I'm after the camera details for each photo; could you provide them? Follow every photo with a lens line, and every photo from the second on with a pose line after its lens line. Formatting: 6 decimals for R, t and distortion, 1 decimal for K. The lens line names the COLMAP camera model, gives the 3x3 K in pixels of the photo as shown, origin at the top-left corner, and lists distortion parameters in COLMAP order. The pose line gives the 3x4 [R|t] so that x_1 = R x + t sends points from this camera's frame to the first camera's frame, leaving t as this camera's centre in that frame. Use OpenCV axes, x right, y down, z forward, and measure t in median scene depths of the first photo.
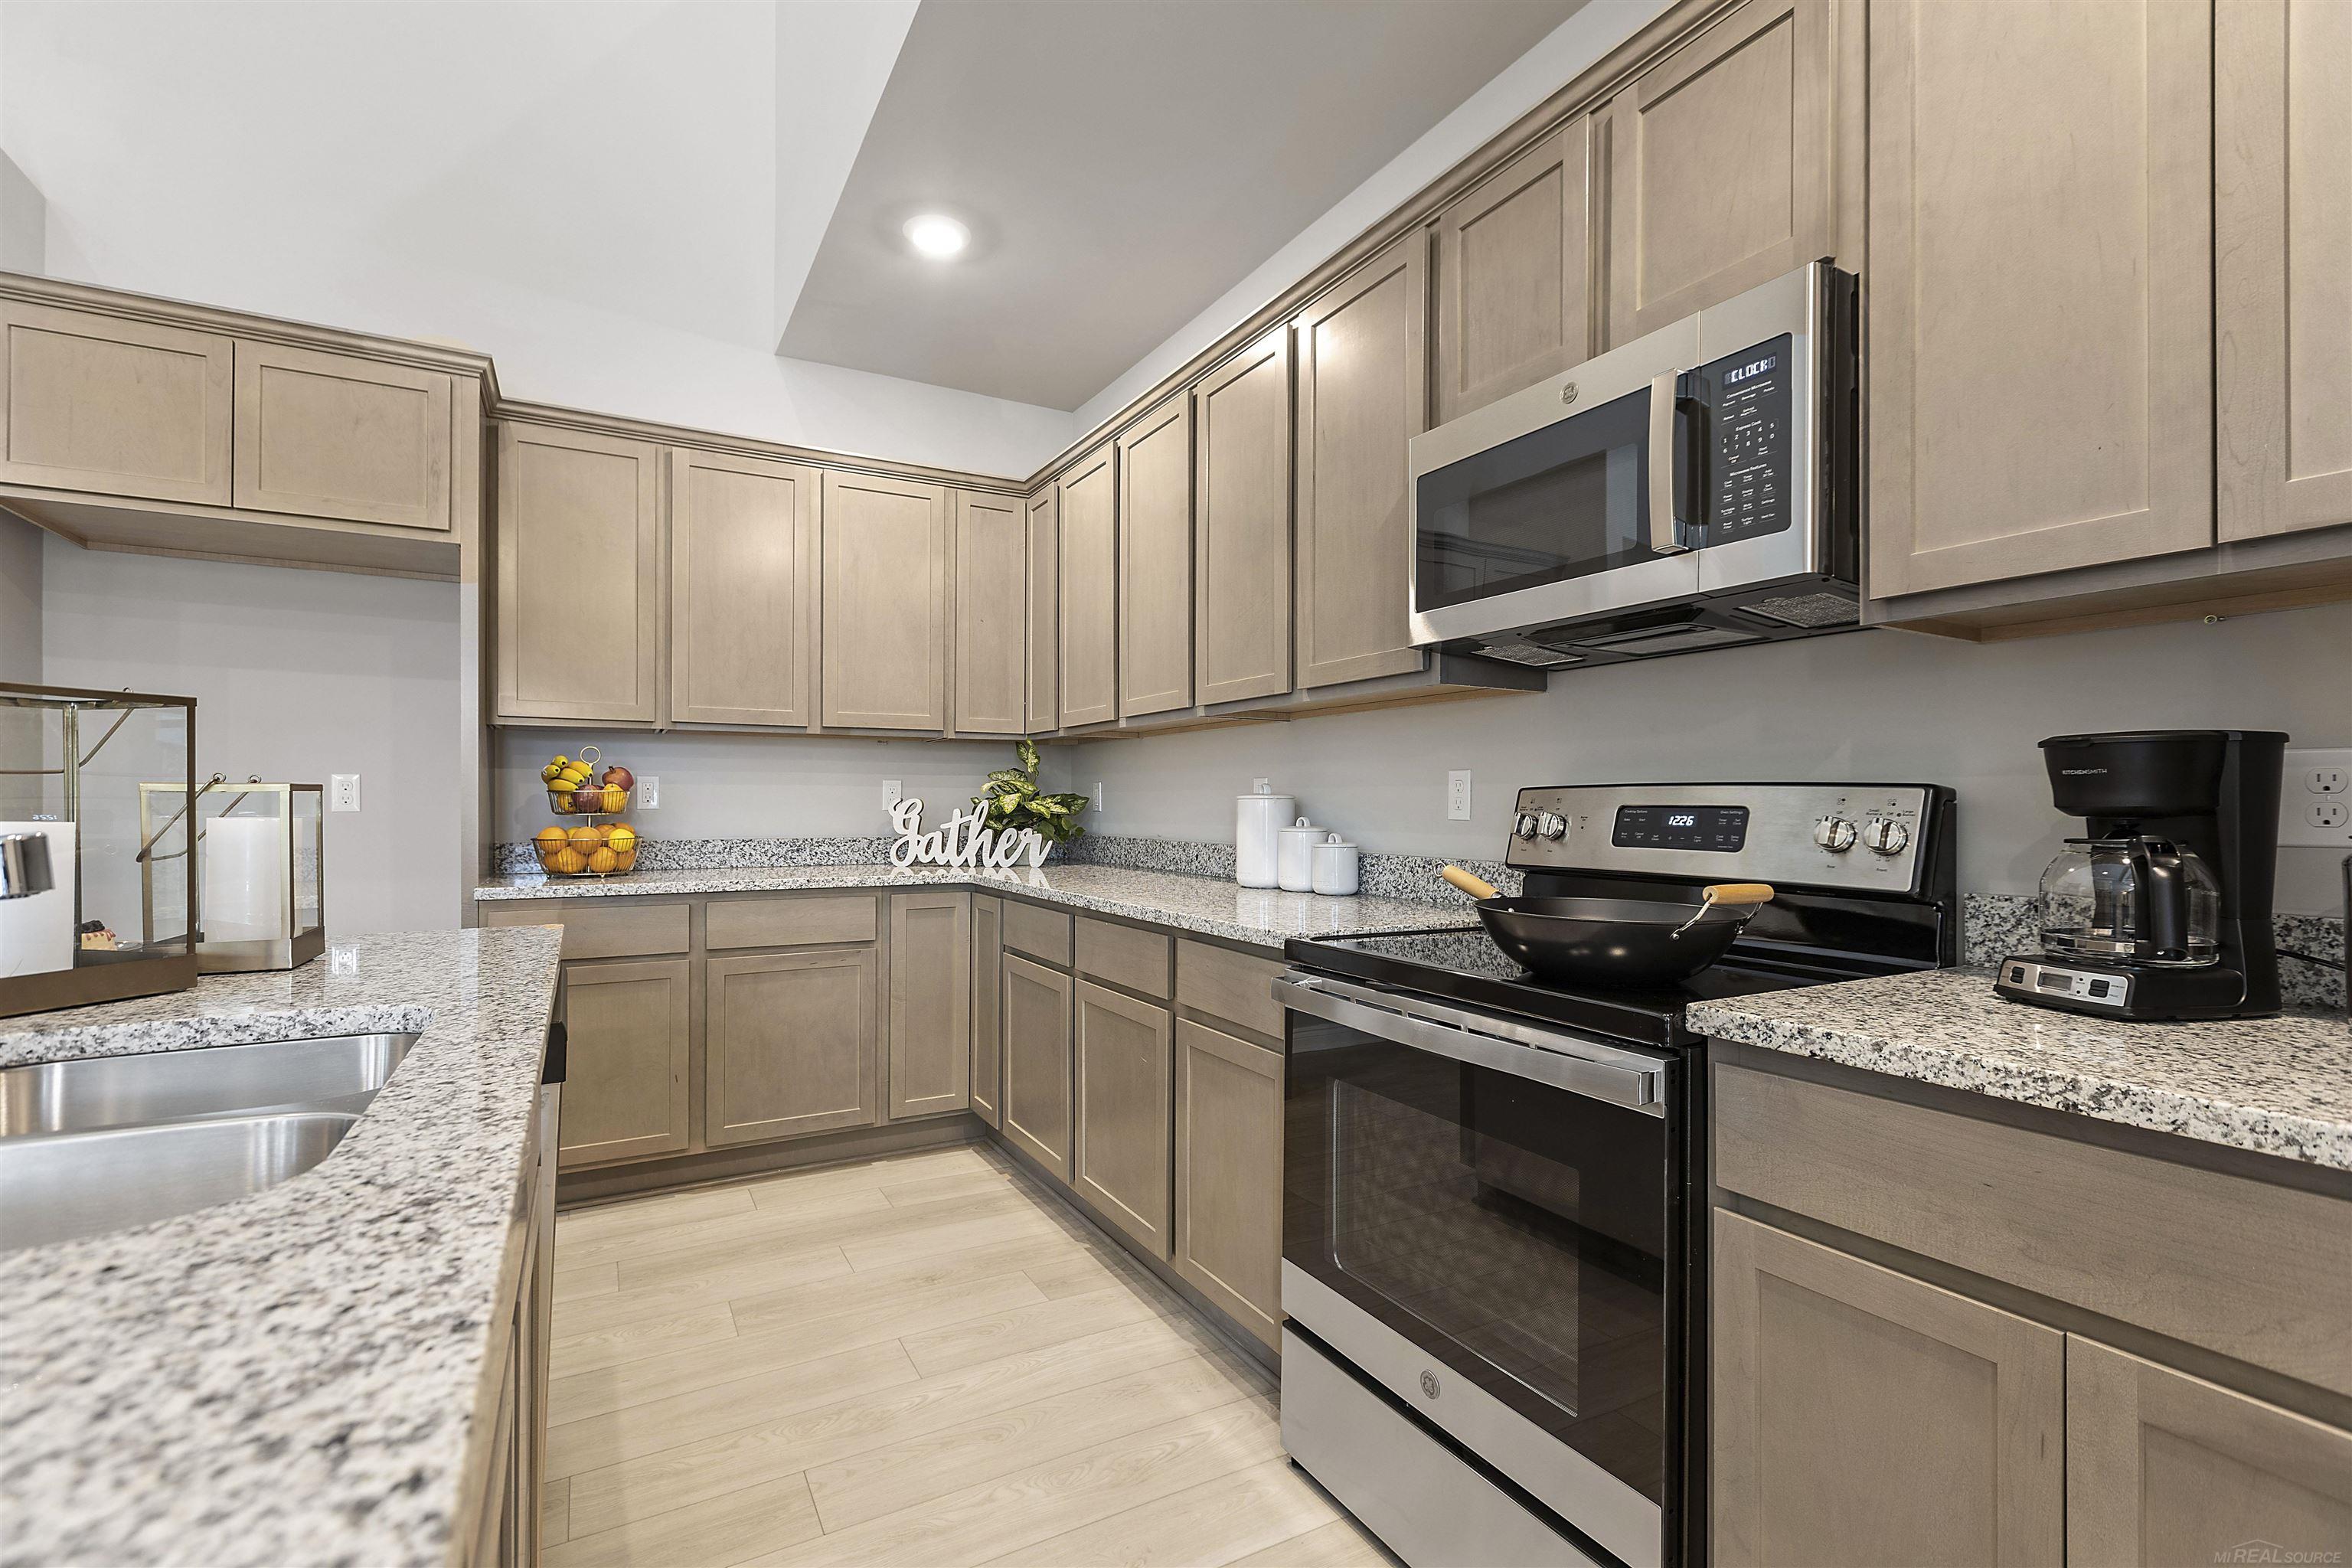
lens RADIAL K [[1040.8, 0, 1172.4], [0, 1040.8, 800.4], [0, 0, 1]] dist [-0.001768, -0.000838]
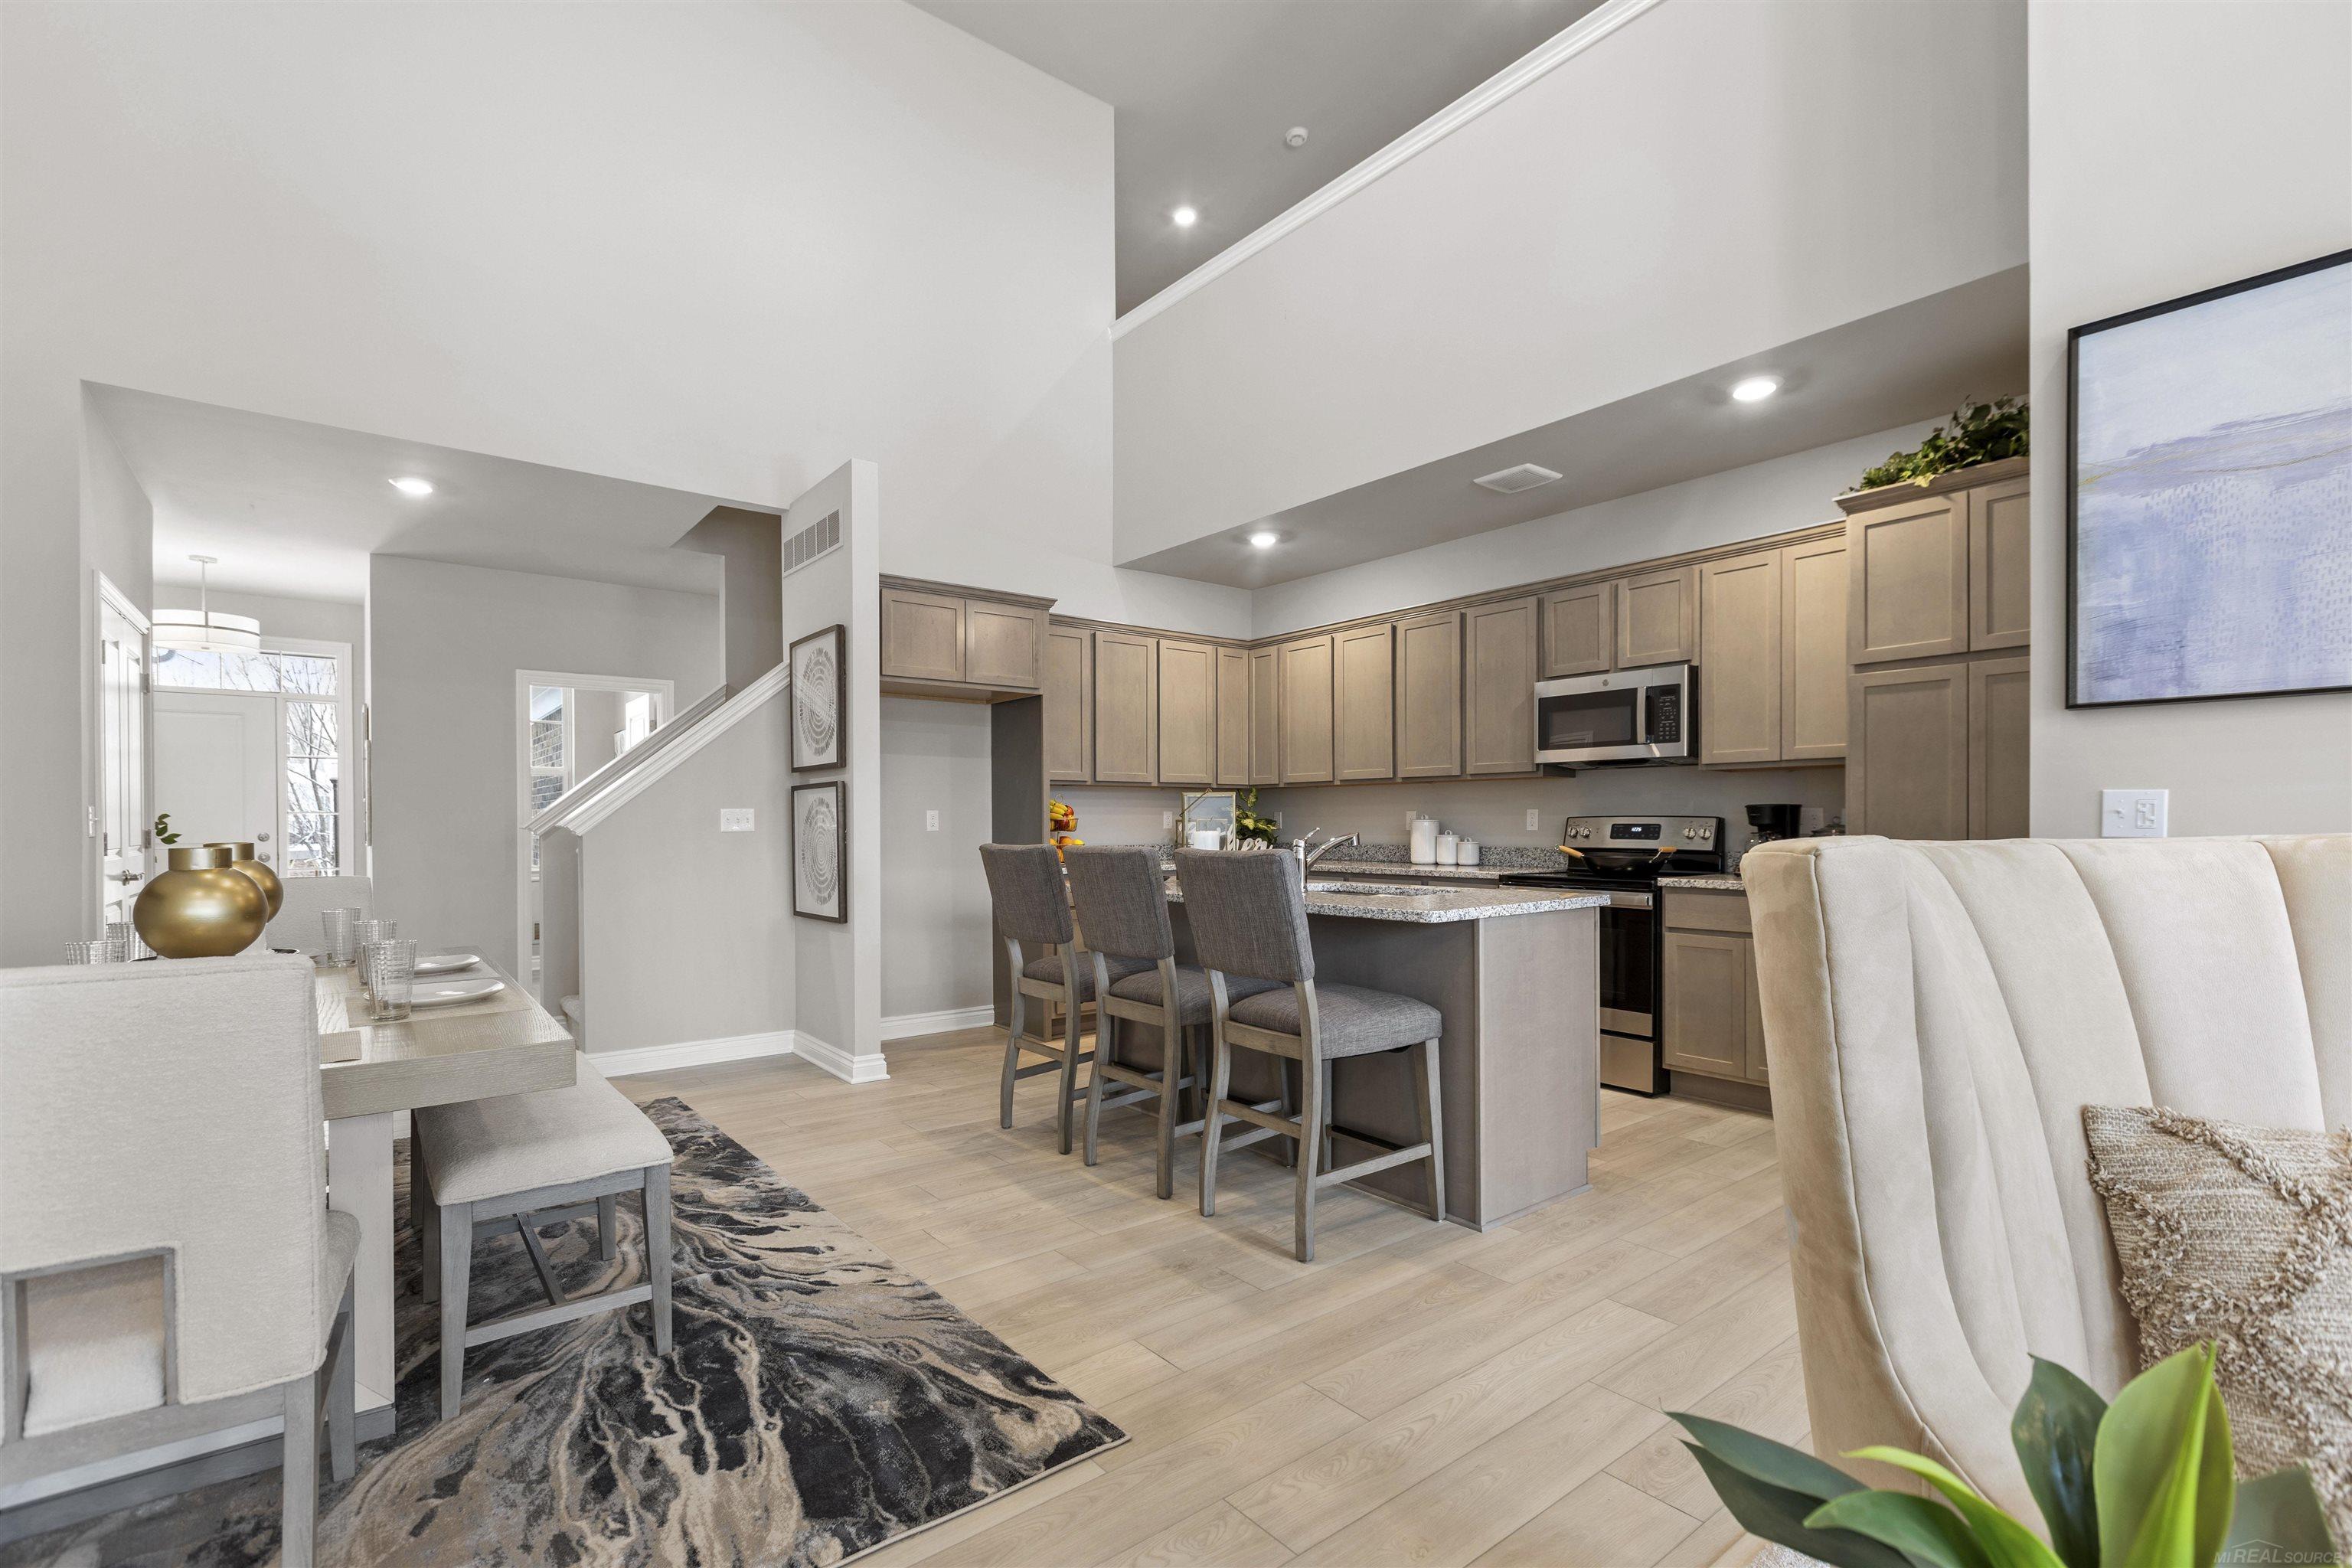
lens RADIAL K [[1040.8, 0, 1185.3], [0, 1040.8, 828.9], [0, 0, 1]] dist [-0.001768, -0.000838]
pose [[0.987380, -0.006014, 0.158257, -1.007692], [0.004542, 0.999943, 0.009659, -0.012208], [-0.158306, -0.008818, 0.987351, -1.373973]]
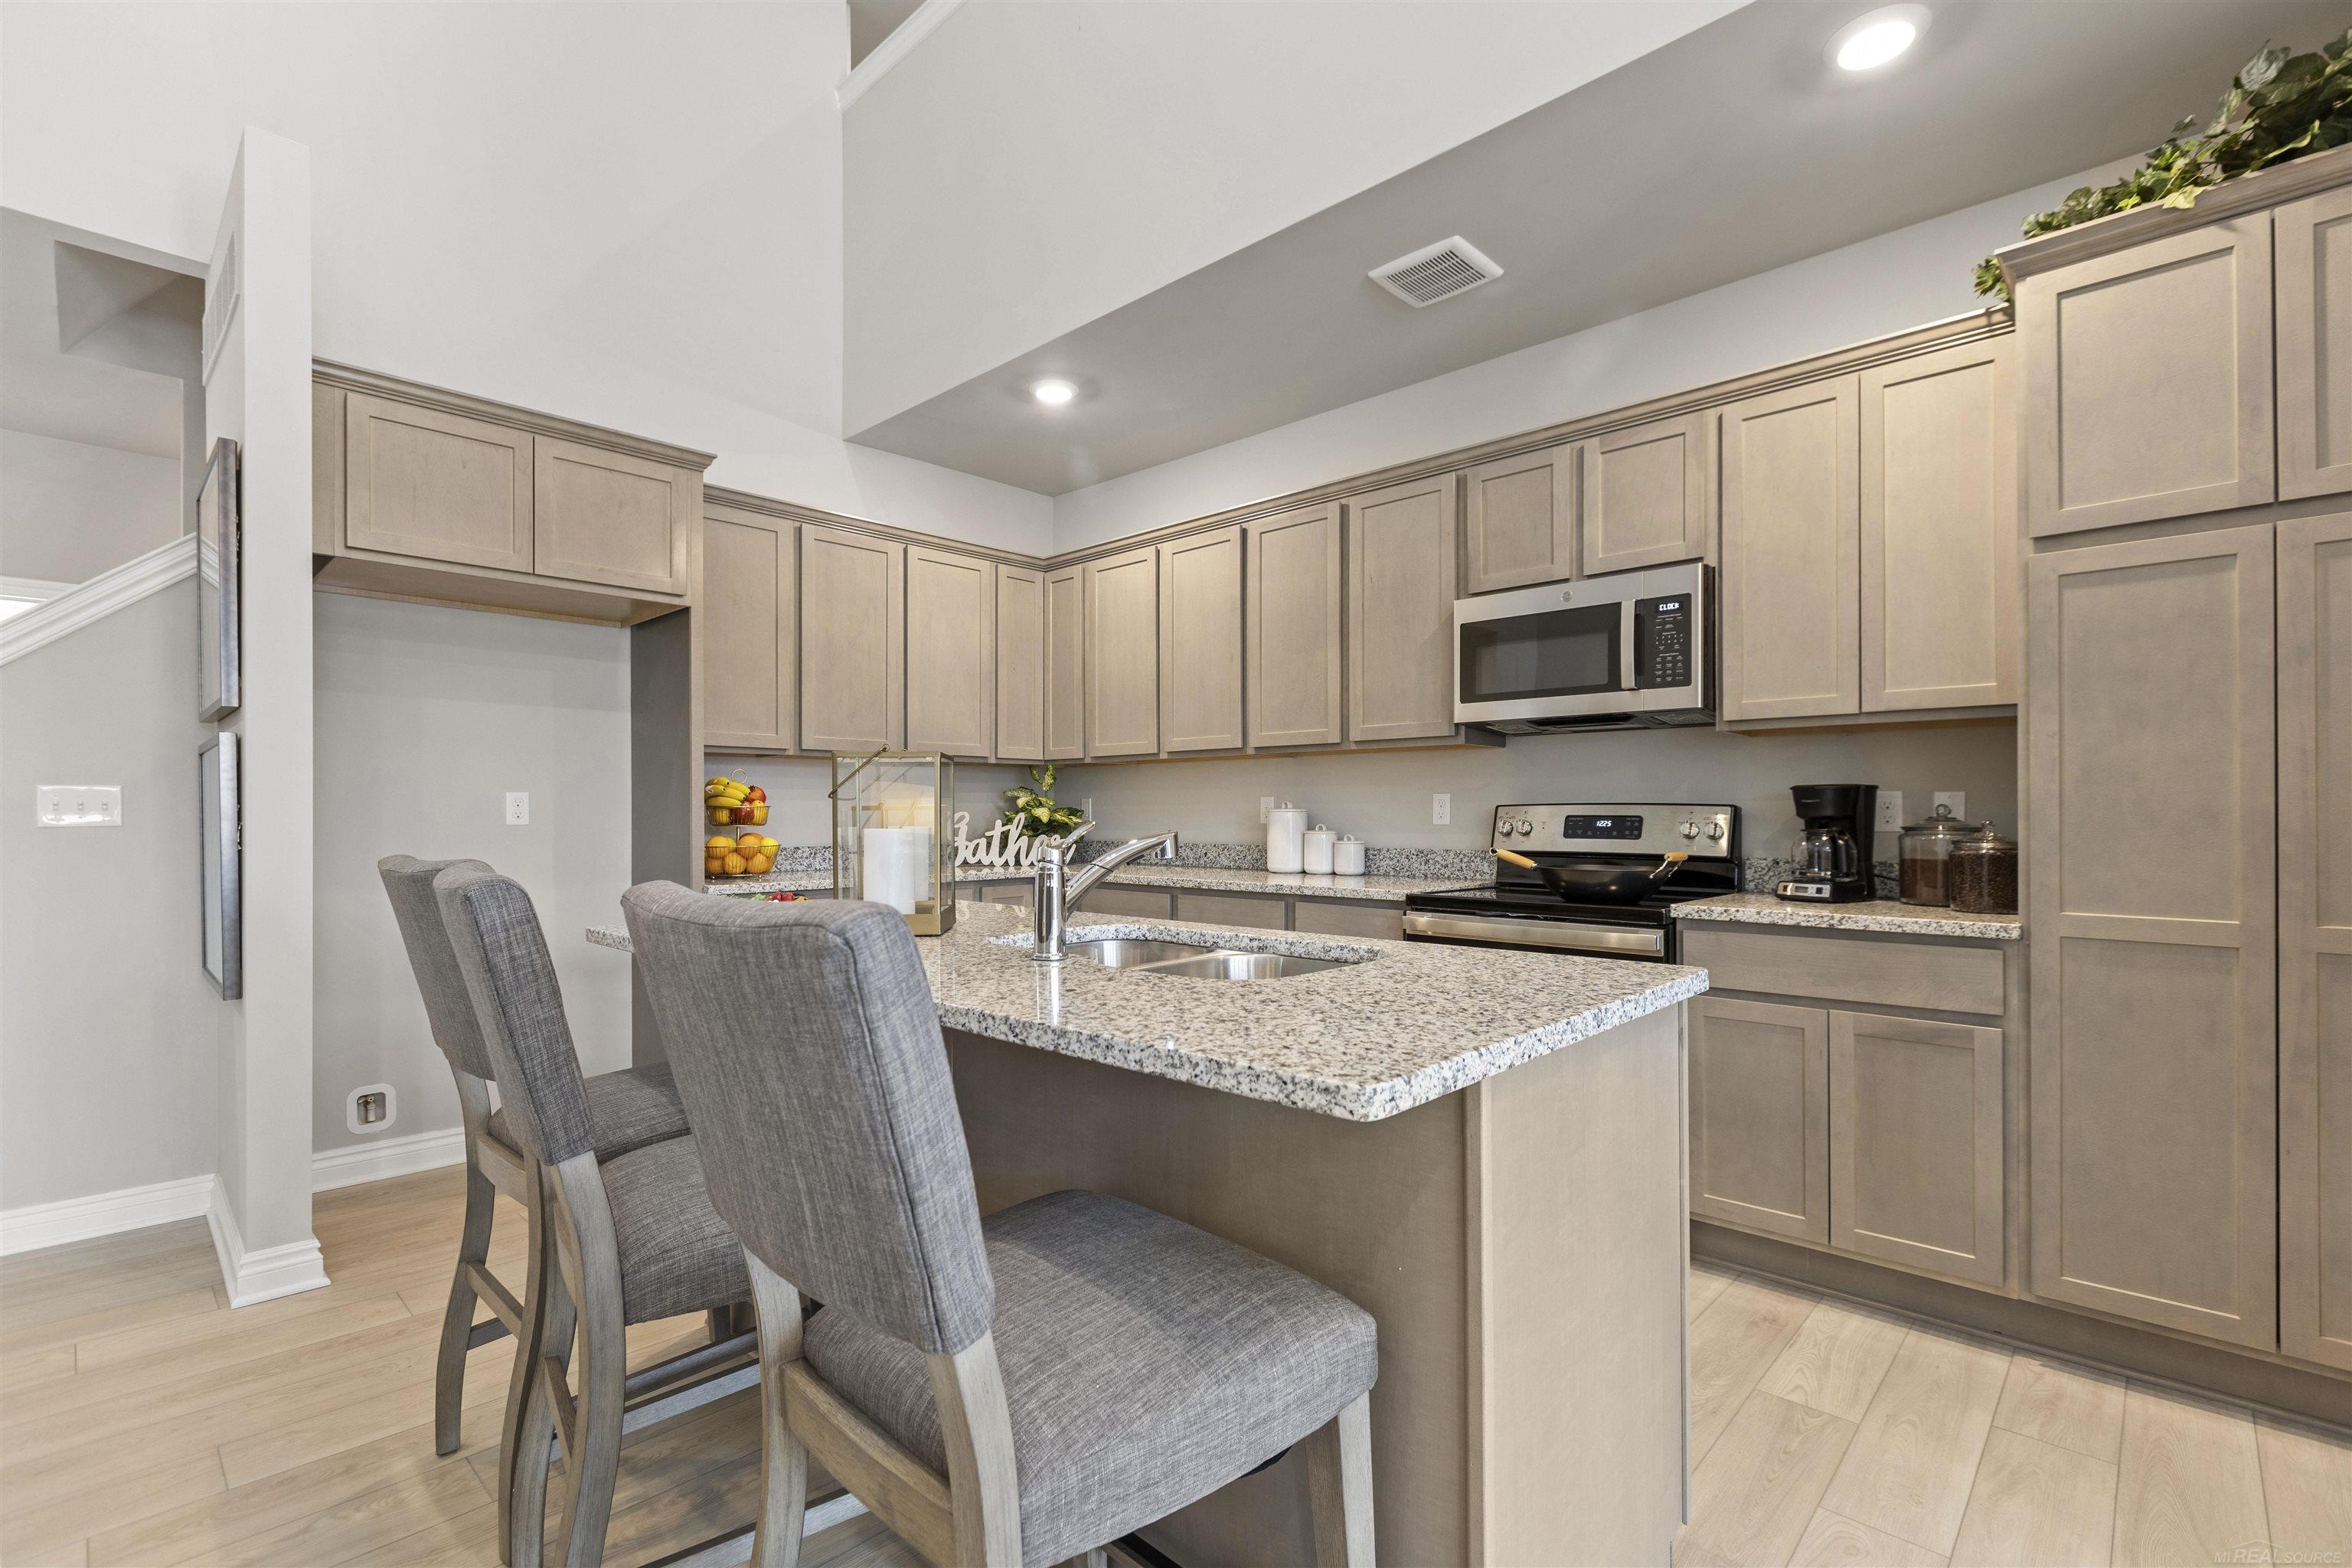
lens RADIAL K [[1040.8, 0, 1181.5], [0, 1040.8, 810.3], [0, 0, 1]] dist [-0.001768, -0.000838]
pose [[0.955305, -0.002288, 0.295614, -0.680257], [0.002295, 0.999997, 0.000324, -0.005731], [-0.295614, 0.000369, 0.955307, -0.478563]]
